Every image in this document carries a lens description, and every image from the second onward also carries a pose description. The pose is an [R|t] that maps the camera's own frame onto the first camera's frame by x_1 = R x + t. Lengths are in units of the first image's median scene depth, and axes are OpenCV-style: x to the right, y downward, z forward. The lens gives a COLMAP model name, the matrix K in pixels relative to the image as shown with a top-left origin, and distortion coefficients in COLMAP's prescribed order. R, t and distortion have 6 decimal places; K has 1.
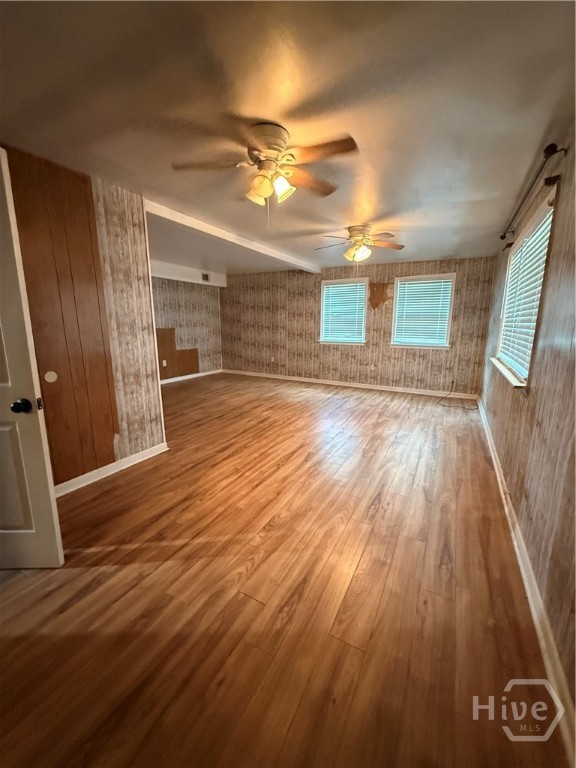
lens RADIAL K [[304.9, 0, 285.9], [0, 304.9, 384.6], [0, 0, 1]] dist [-0.003939, 0.000303]
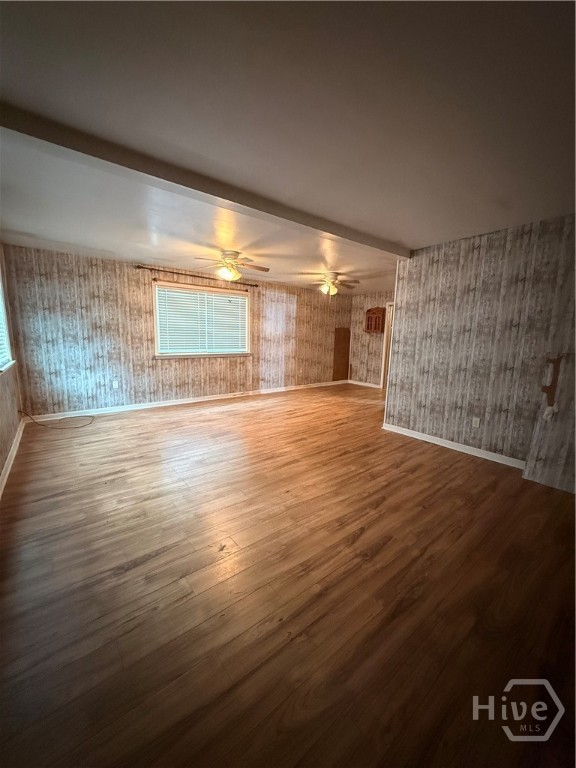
lens RADIAL K [[304.9, 0, 287.0], [0, 304.9, 382.5], [0, 0, 1]] dist [-0.003939, 0.000303]
pose [[-0.924292, -0.089716, 0.370994, -0.392221], [0.040649, 0.943318, 0.329391, -0.377968], [-0.379517, 0.319534, -0.868254, 1.861142]]
